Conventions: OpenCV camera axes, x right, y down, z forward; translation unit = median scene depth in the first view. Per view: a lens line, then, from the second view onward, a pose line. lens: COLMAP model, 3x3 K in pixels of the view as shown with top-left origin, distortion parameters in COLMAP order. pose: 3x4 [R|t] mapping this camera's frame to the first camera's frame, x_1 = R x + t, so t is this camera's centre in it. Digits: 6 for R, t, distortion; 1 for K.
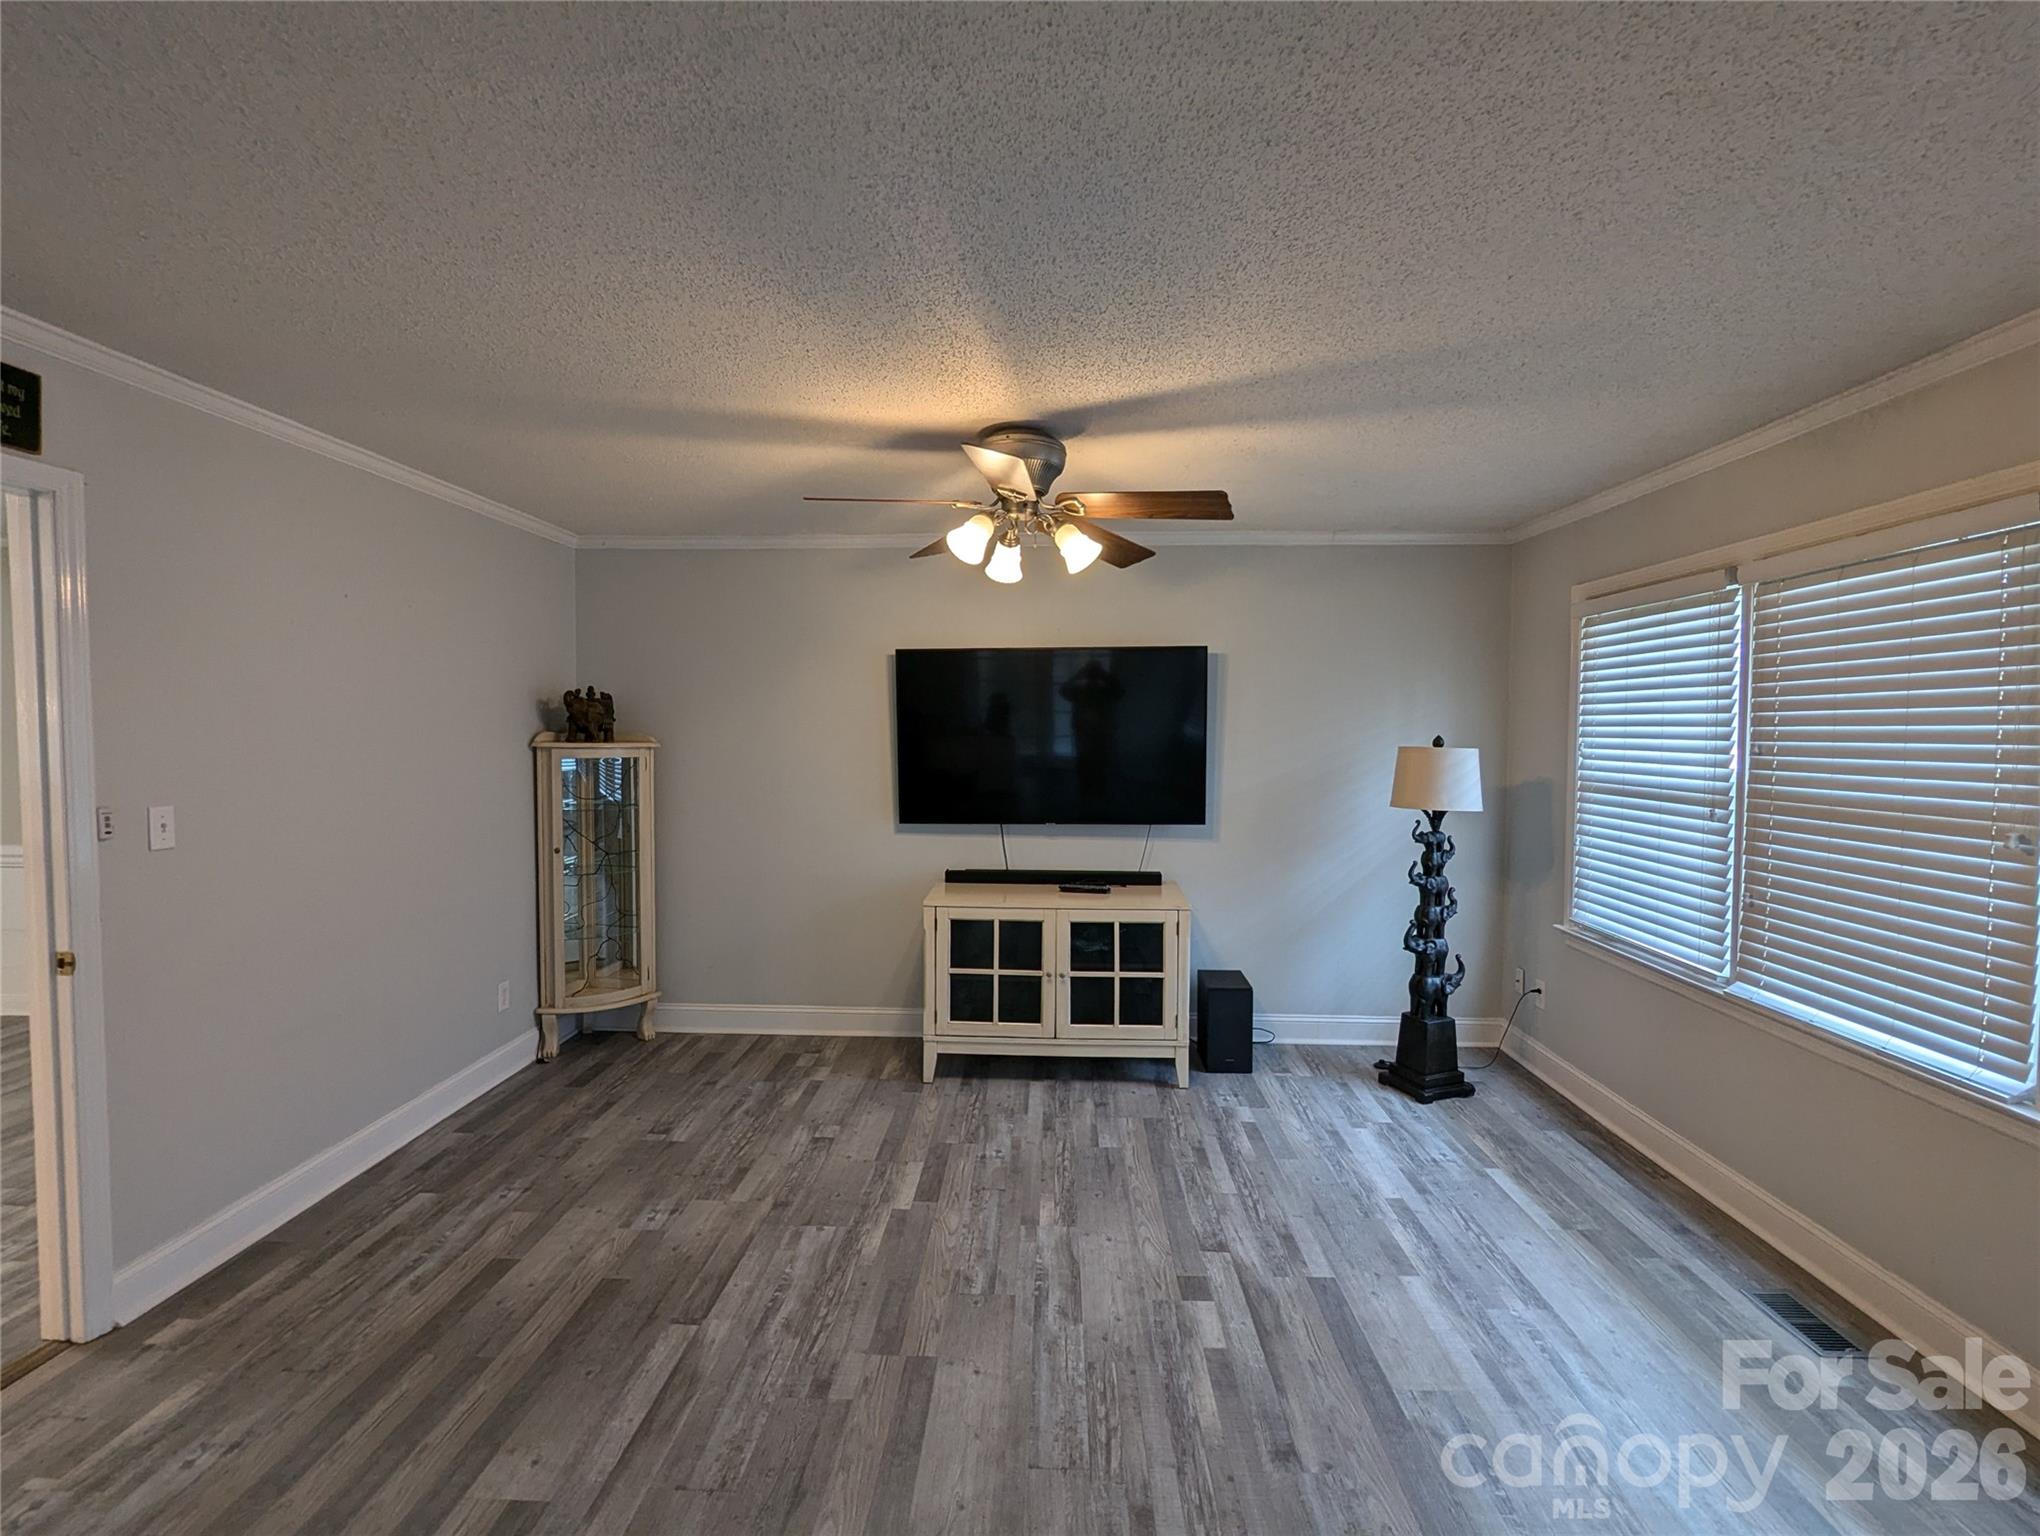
lens RADIAL K [[972.0, 0, 1017.5], [0, 972.0, 765.2], [0, 0, 1]] dist [-0.002791, 0.002459]
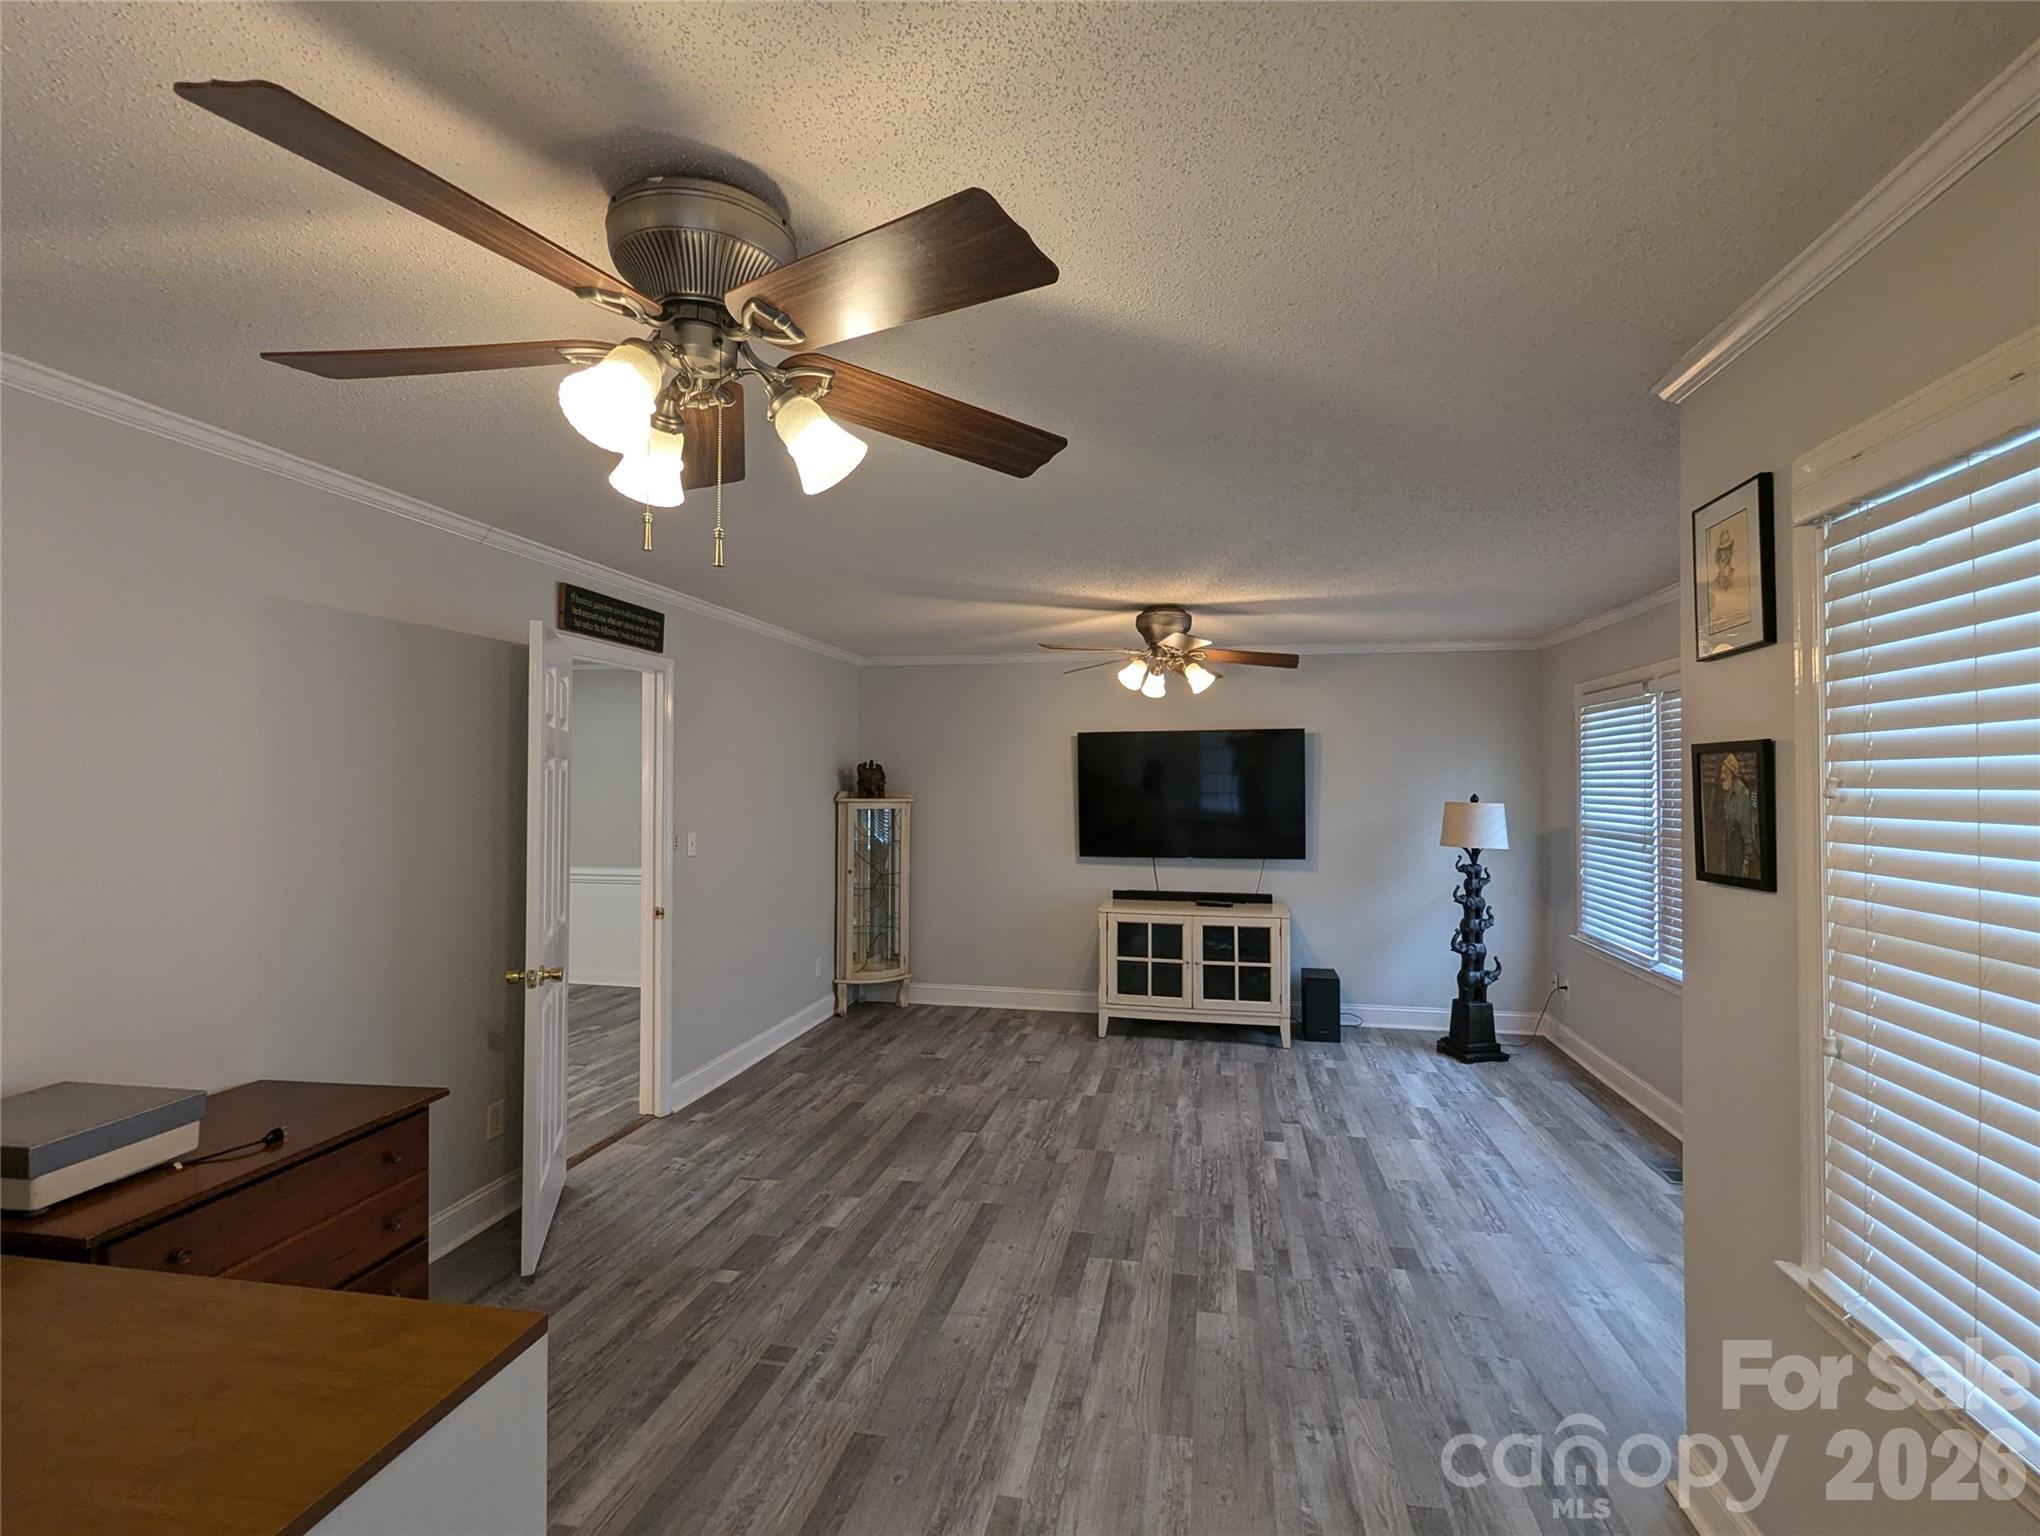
lens RADIAL K [[972.0, 0, 1017.8], [0, 972.0, 764.3], [0, 0, 1]] dist [-0.002791, 0.002459]
pose [[0.987434, -0.004762, -0.157959, 0.017754], [-0.004530, 0.998282, -0.058418, 0.014544], [0.157966, 0.058400, 0.985716, -0.604271]]
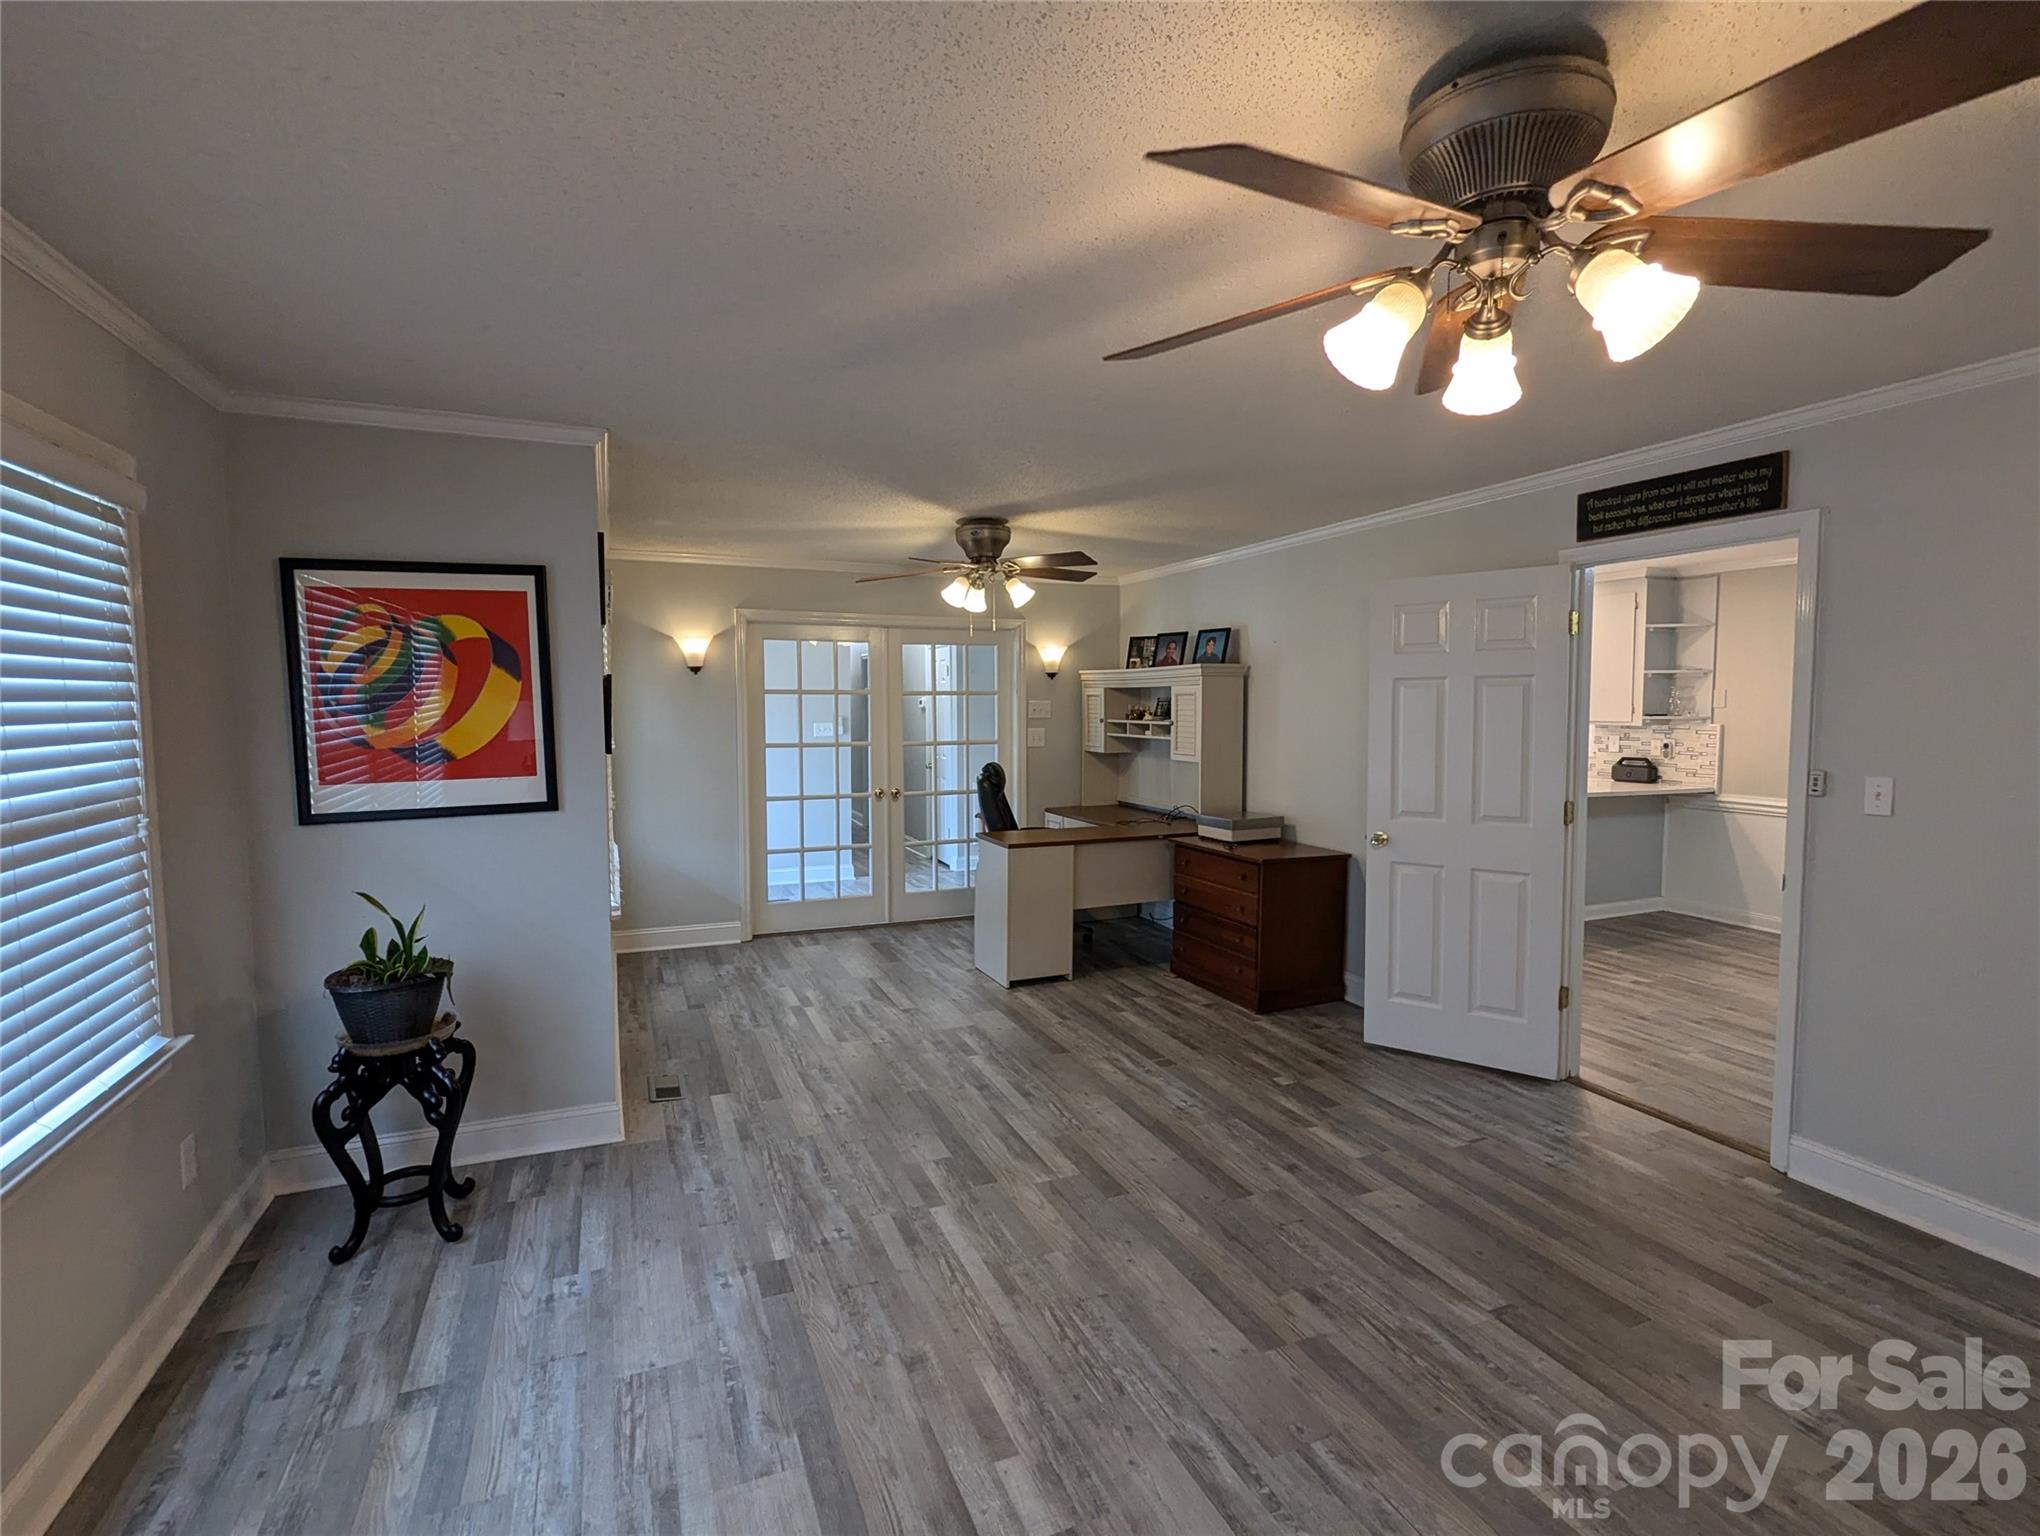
lens RADIAL K [[972.0, 0, 1016.0], [0, 972.0, 768.1], [0, 0, 1]] dist [-0.002791, 0.002459]
pose [[-0.906745, 0.026478, -0.420847, 0.414425], [-0.017342, 0.994841, 0.099957, -0.052651], [0.421322, 0.097934, -0.901608, 1.326220]]
